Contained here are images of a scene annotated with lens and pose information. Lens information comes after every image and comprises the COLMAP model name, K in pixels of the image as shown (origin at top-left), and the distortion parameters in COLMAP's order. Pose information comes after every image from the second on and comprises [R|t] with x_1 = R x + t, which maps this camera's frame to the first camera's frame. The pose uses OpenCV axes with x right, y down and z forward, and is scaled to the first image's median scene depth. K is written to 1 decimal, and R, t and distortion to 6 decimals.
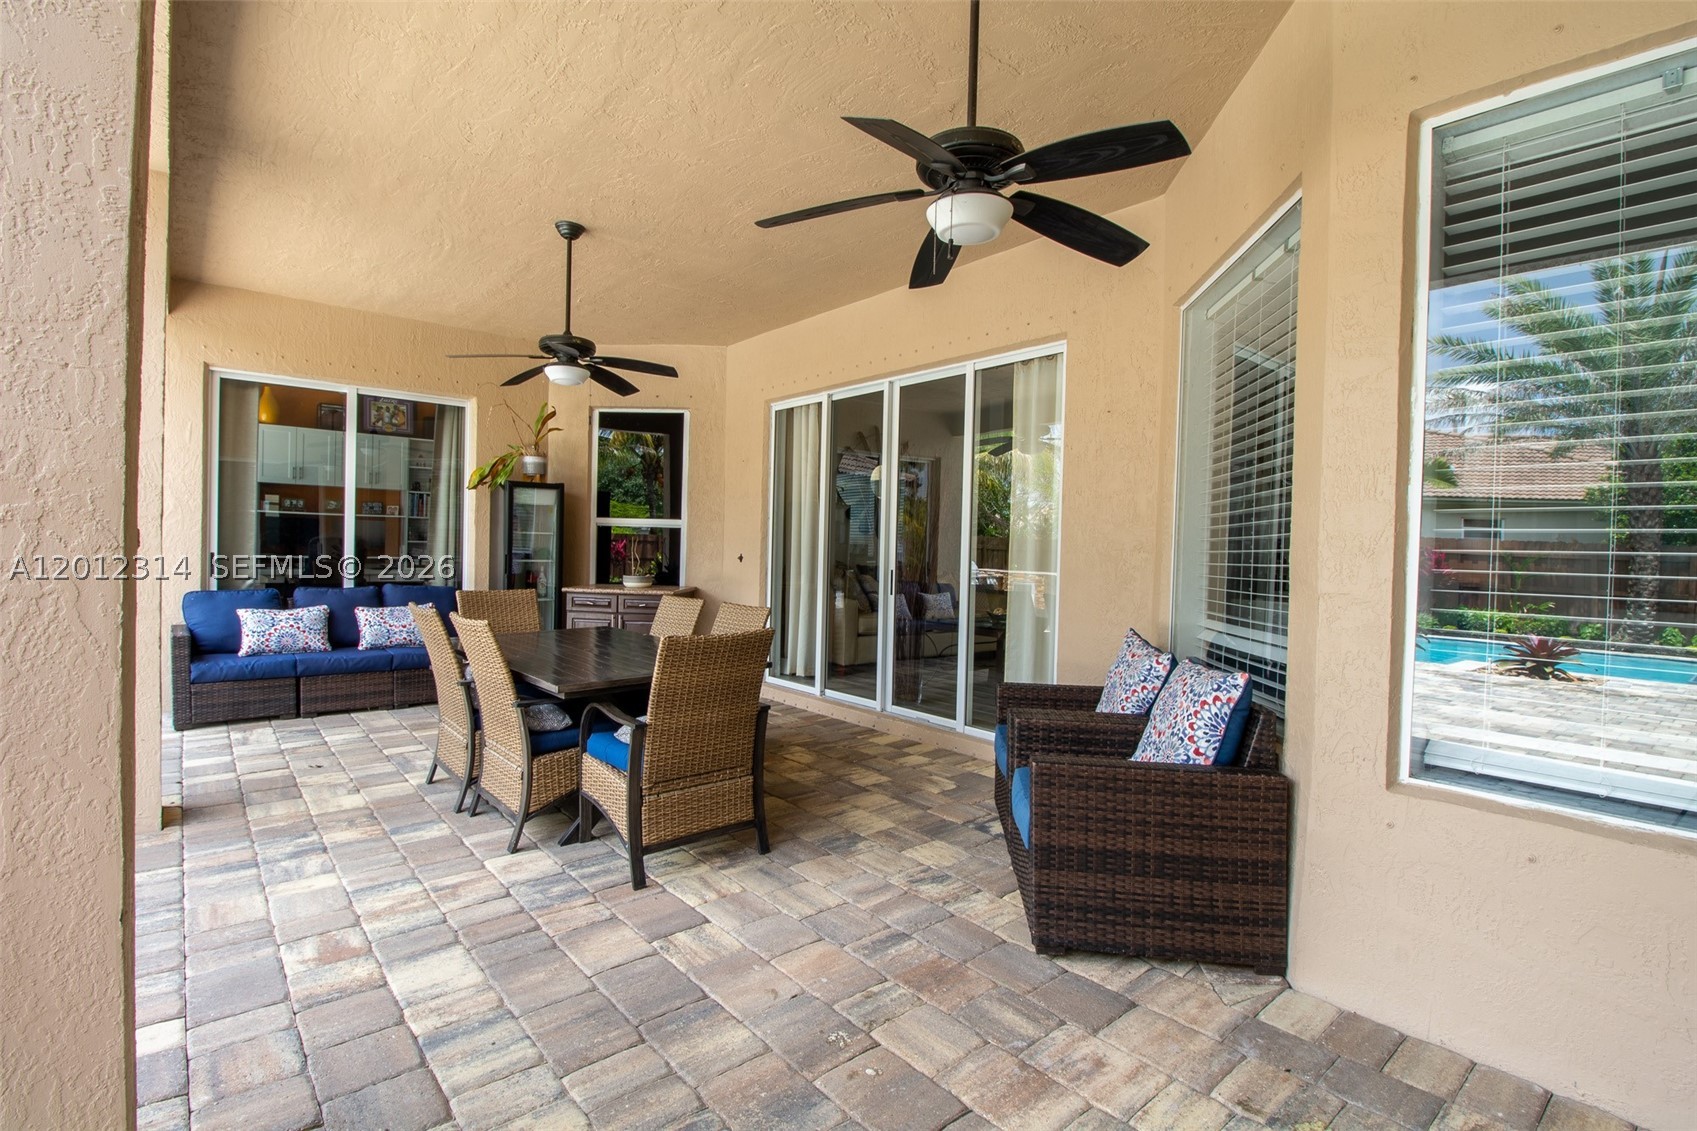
lens RADIAL K [[798.2, 0, 849.5], [0, 798.2, 559.3], [0, 0, 1]] dist [-0.002088, -0.009475]
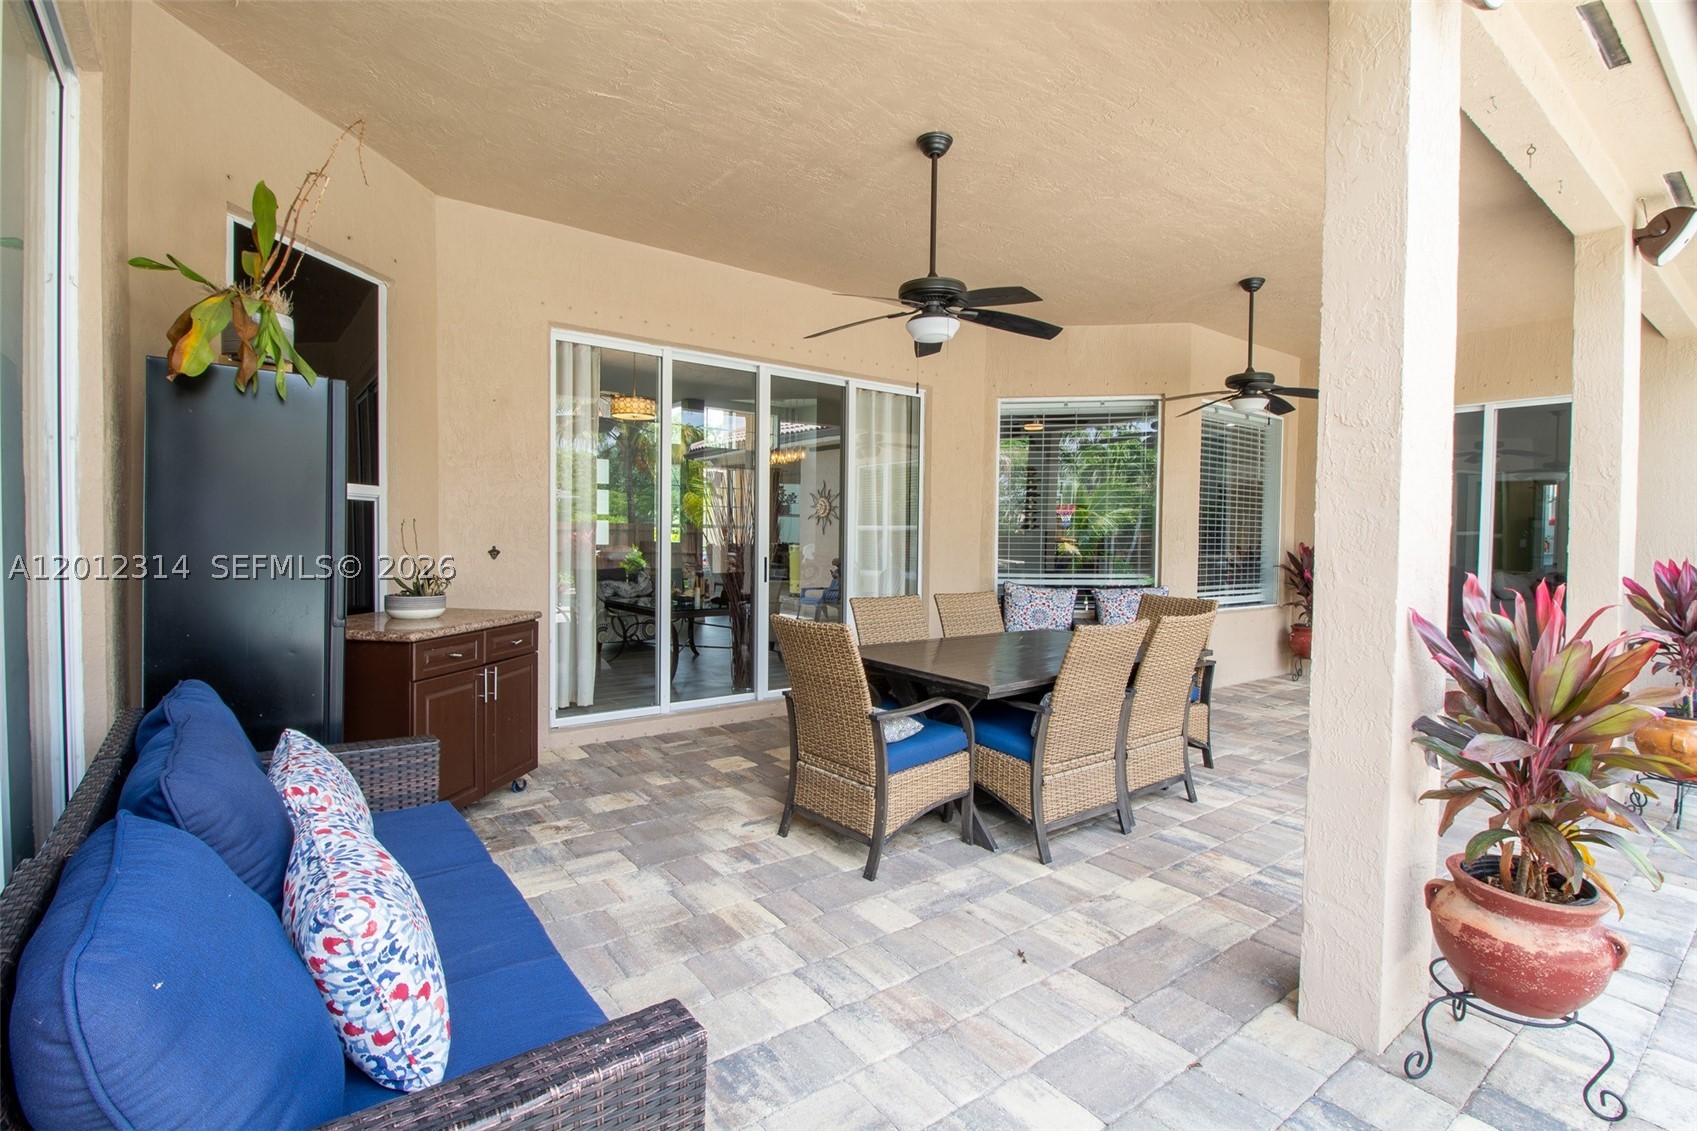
lens RADIAL K [[798.2, 0, 848.6], [0, 798.2, 563.1], [0, 0, 1]] dist [-0.002088, -0.009475]
pose [[0.044919, -0.060079, 0.997182, -1.535464], [-0.001399, 0.998185, 0.060202, -0.064131], [-0.998990, -0.004099, 0.044753, 1.381307]]
